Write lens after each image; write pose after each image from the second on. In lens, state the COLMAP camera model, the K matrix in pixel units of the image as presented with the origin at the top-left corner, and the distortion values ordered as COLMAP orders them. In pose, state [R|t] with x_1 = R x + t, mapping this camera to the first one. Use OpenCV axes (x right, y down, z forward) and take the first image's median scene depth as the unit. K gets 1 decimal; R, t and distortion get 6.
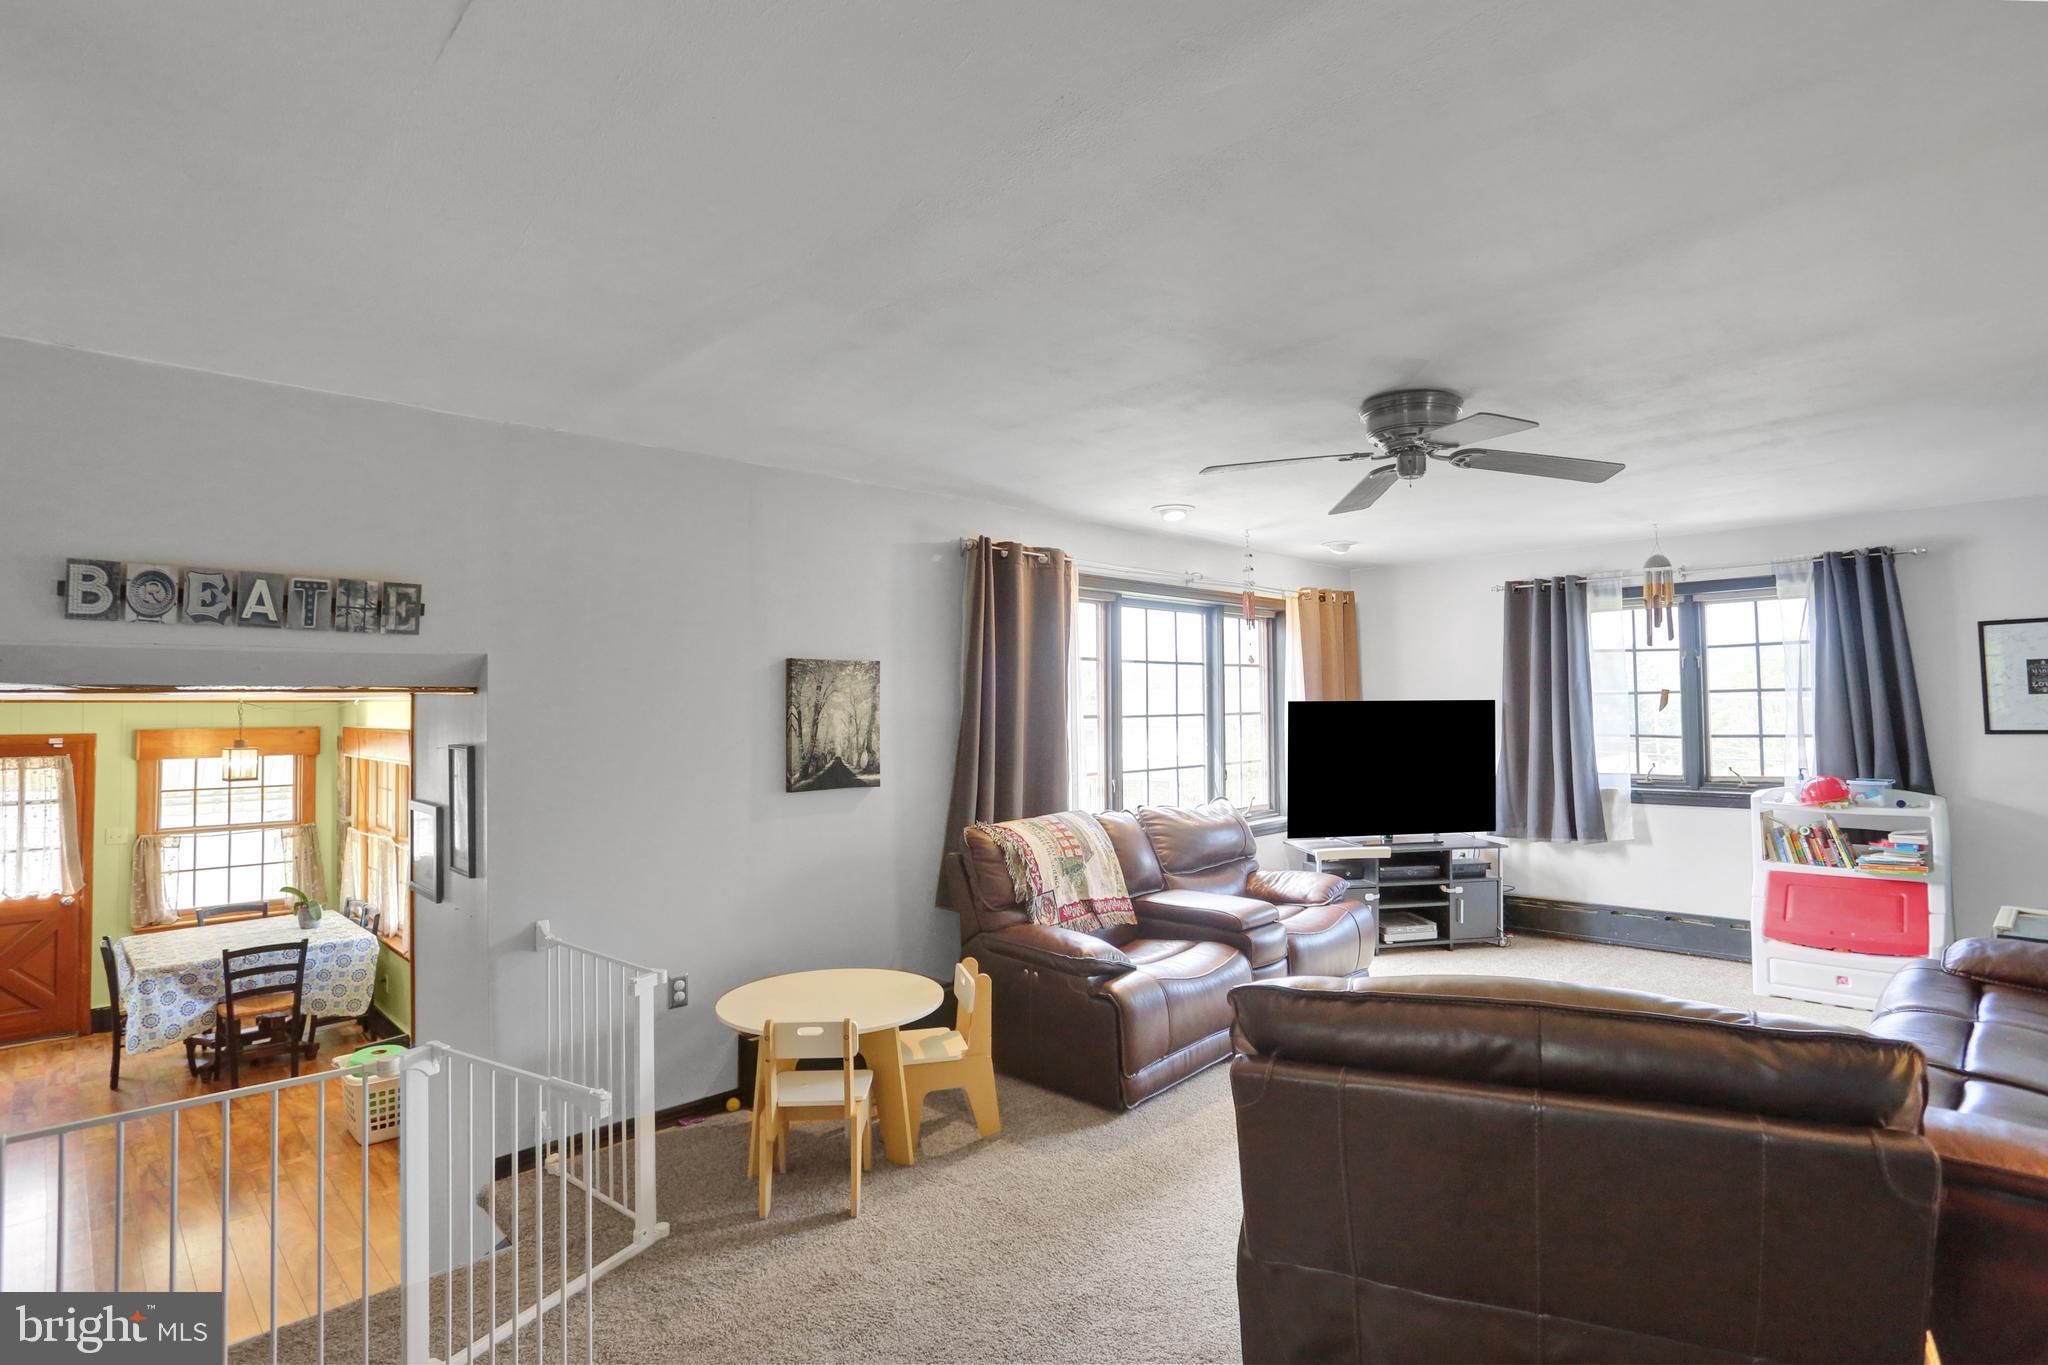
lens RADIAL K [[1017.0, 0, 1018.3], [0, 1017.0, 648.5], [0, 0, 1]] dist [-0.086117, 0.038251]
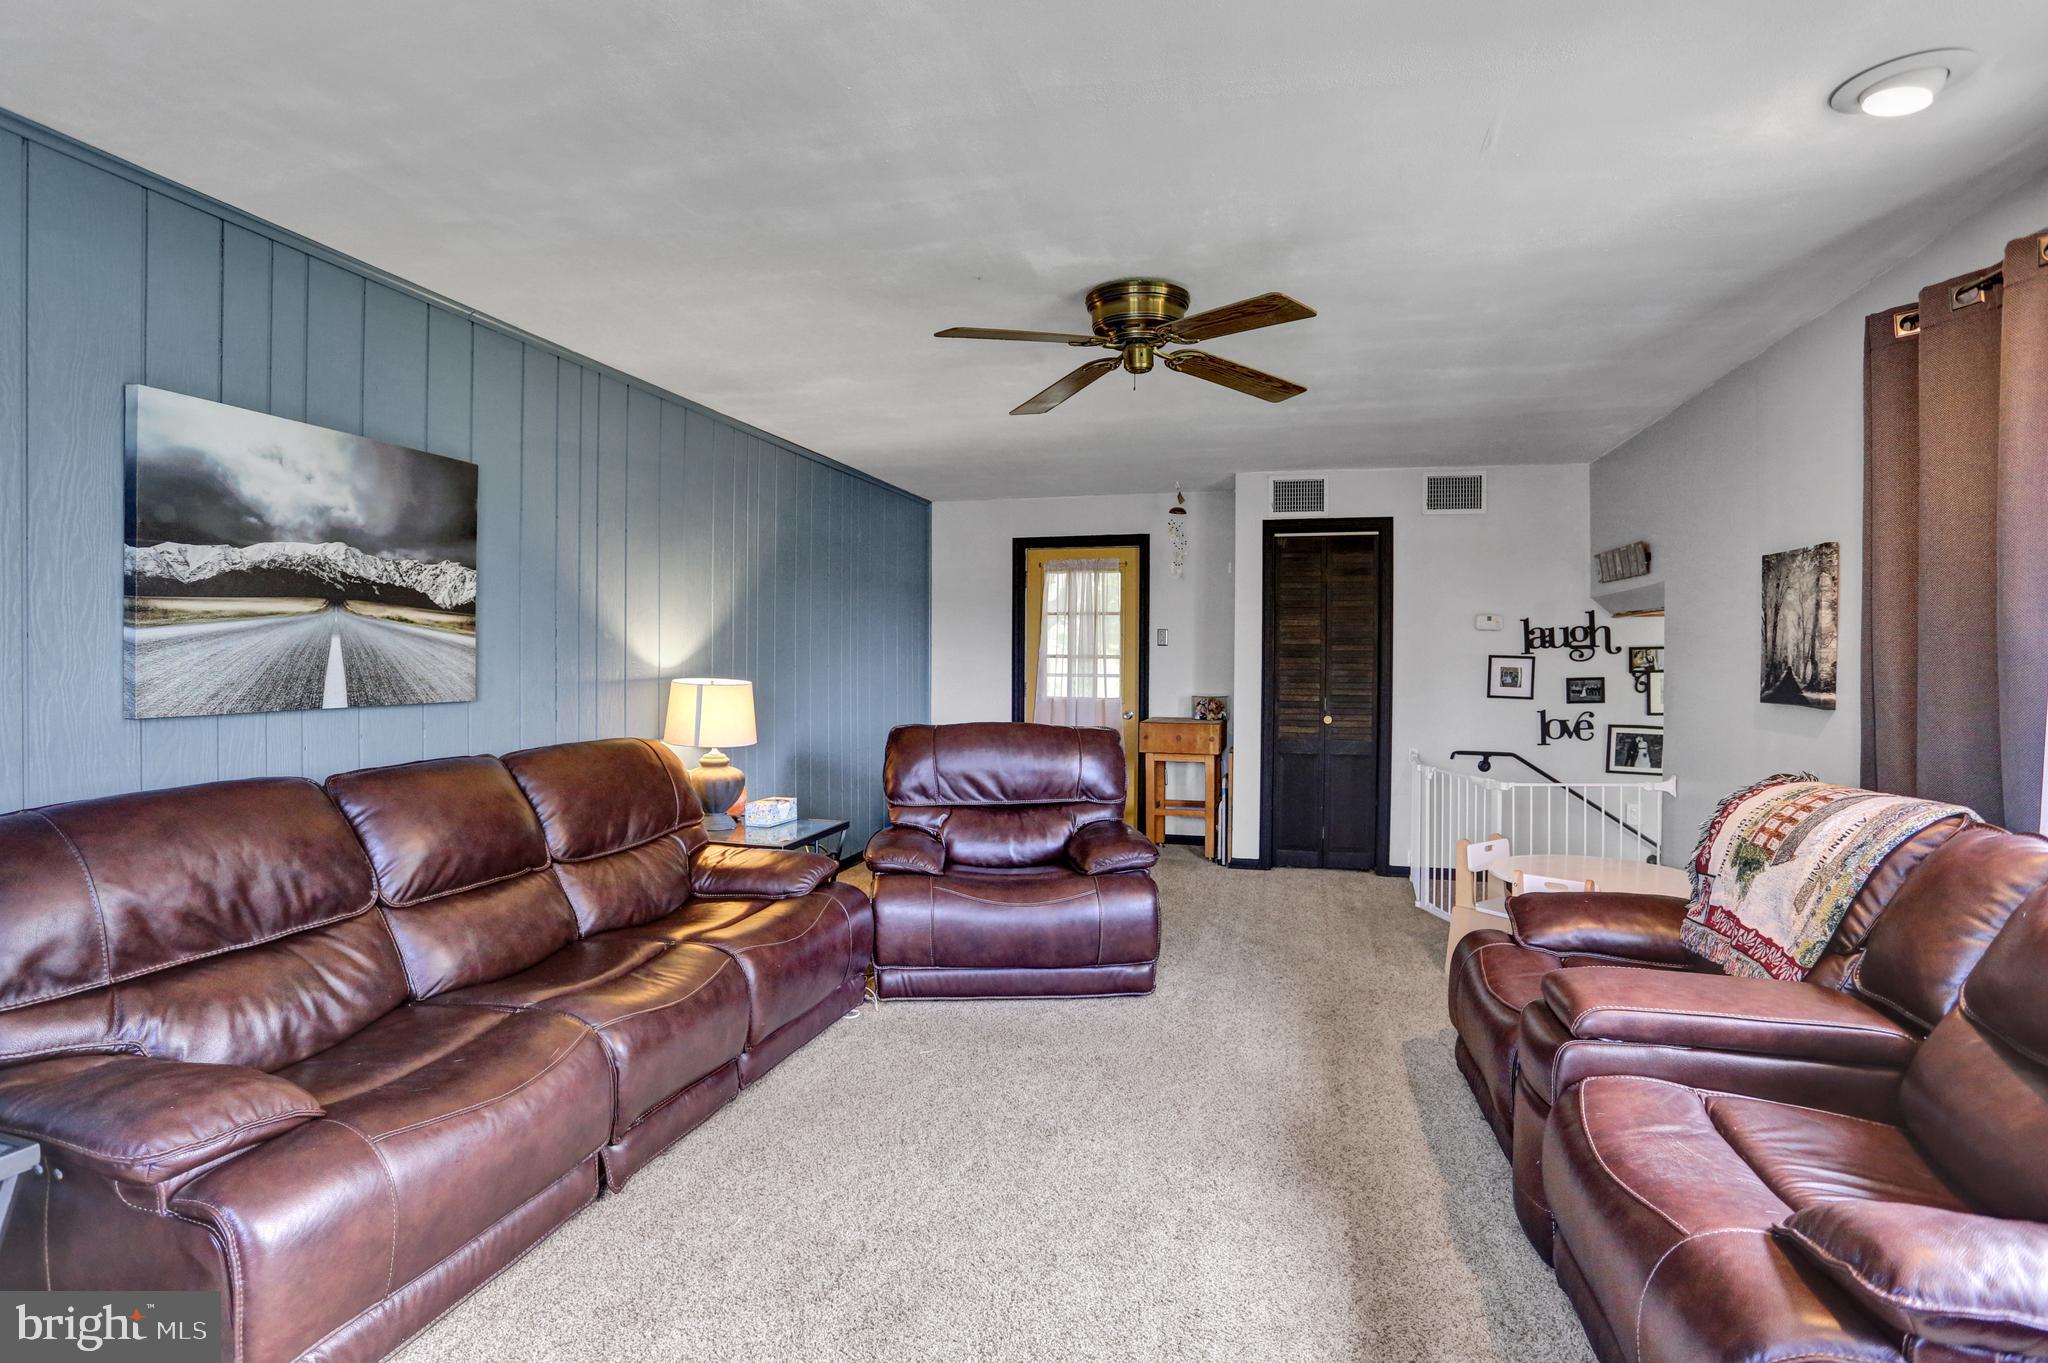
lens RADIAL K [[1017.0, 0, 1018.3], [0, 1017.0, 647.5], [0, 0, 1]] dist [-0.086117, 0.038251]
pose [[-0.871499, 0.002988, -0.490388, 0.597563], [0.031196, 0.998294, -0.049357, 0.086242], [0.489403, -0.058313, -0.870106, 1.078958]]
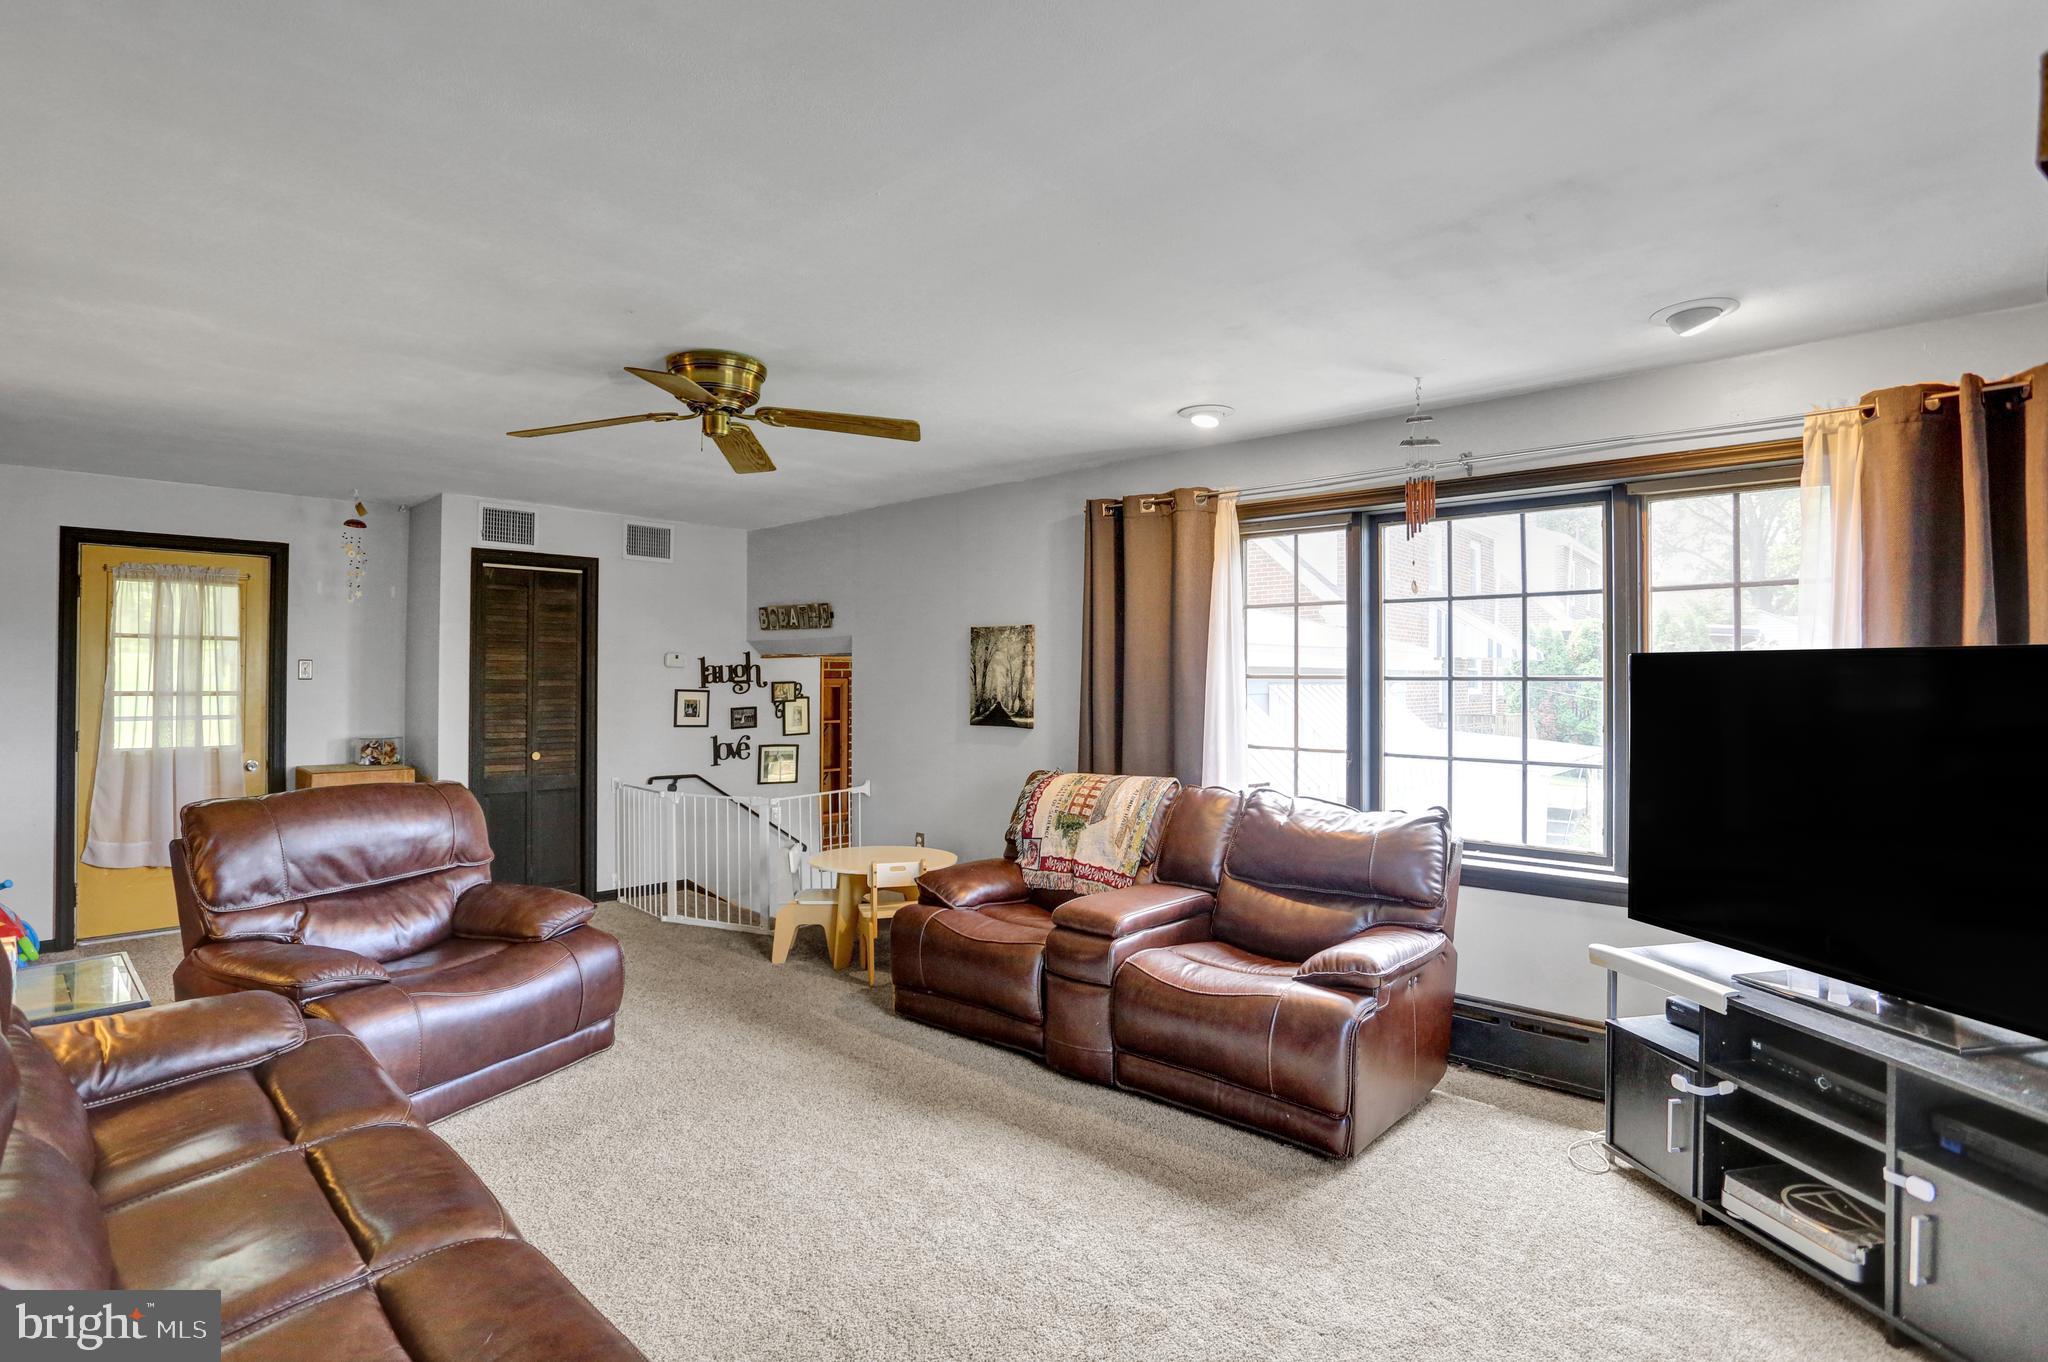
lens RADIAL K [[1017.0, 0, 1018.3], [0, 1017.0, 647.0], [0, 0, 1]] dist [-0.086117, 0.038251]
pose [[0.028752, -0.019206, -0.999402, 0.868274], [0.050366, 0.998573, -0.017741, 0.048009], [0.998317, -0.049826, 0.029678, 0.768948]]
